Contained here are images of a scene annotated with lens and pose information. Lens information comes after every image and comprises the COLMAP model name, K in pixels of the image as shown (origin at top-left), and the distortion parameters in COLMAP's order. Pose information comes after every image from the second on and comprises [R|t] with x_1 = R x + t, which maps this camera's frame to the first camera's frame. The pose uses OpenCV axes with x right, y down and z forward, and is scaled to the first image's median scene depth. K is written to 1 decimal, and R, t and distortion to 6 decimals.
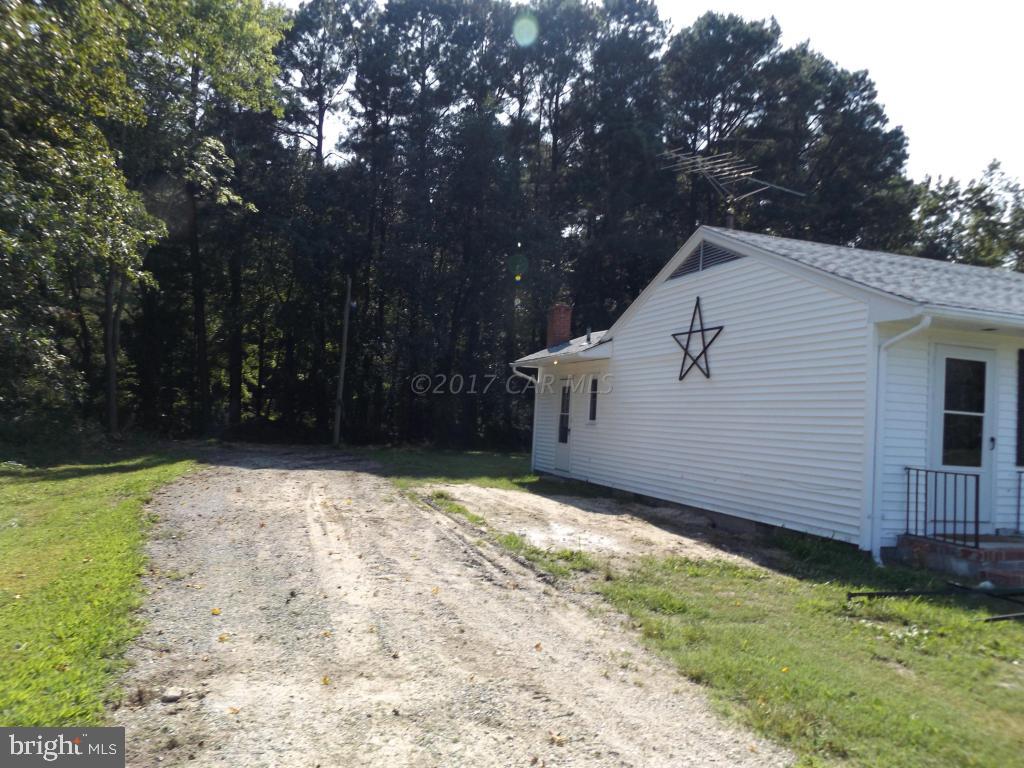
lens RADIAL K [[776.5, 0, 514.1], [0, 776.5, 390.9], [0, 0, 1]] dist [-0.009833, 0.027082]
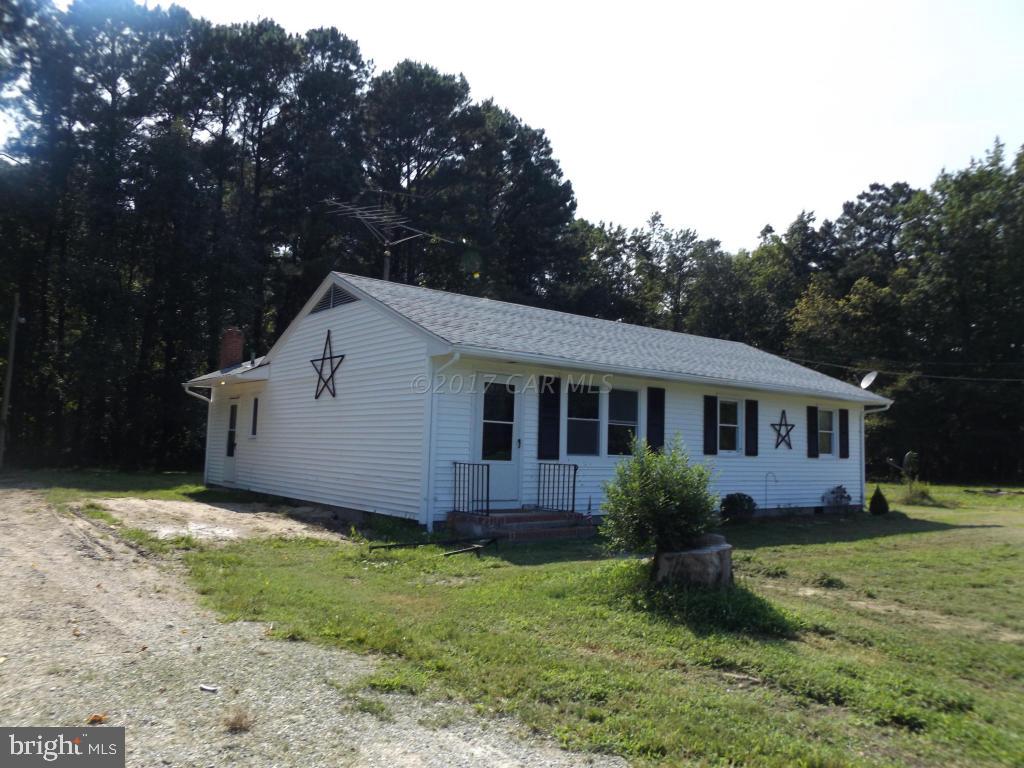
lens RADIAL K [[776.5, 0, 514.1], [0, 776.5, 390.9], [0, 0, 1]] dist [-0.009833, 0.027082]
pose [[0.942251, 0.000172, 0.334907, 0.029710], [0.007961, 0.999706, -0.022913, 0.001063], [-0.334813, 0.024257, 0.941972, -0.066582]]
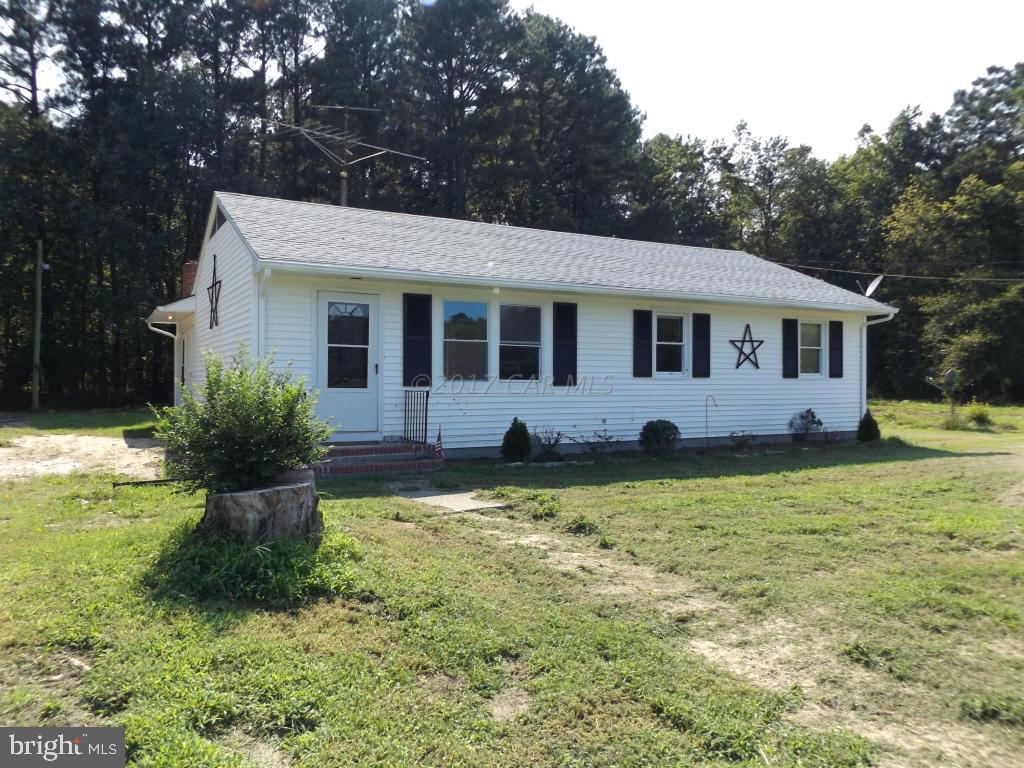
lens RADIAL K [[778.1, 0, 512.0], [0, 778.1, 384.0], [0, 0, 1]] dist [0.003142, 0.003454]
pose [[0.981332, -0.050104, 0.185678, 0.126482], [0.041268, 0.997838, 0.051158, 0.007669], [-0.187839, -0.042541, 0.981278, -0.060017]]
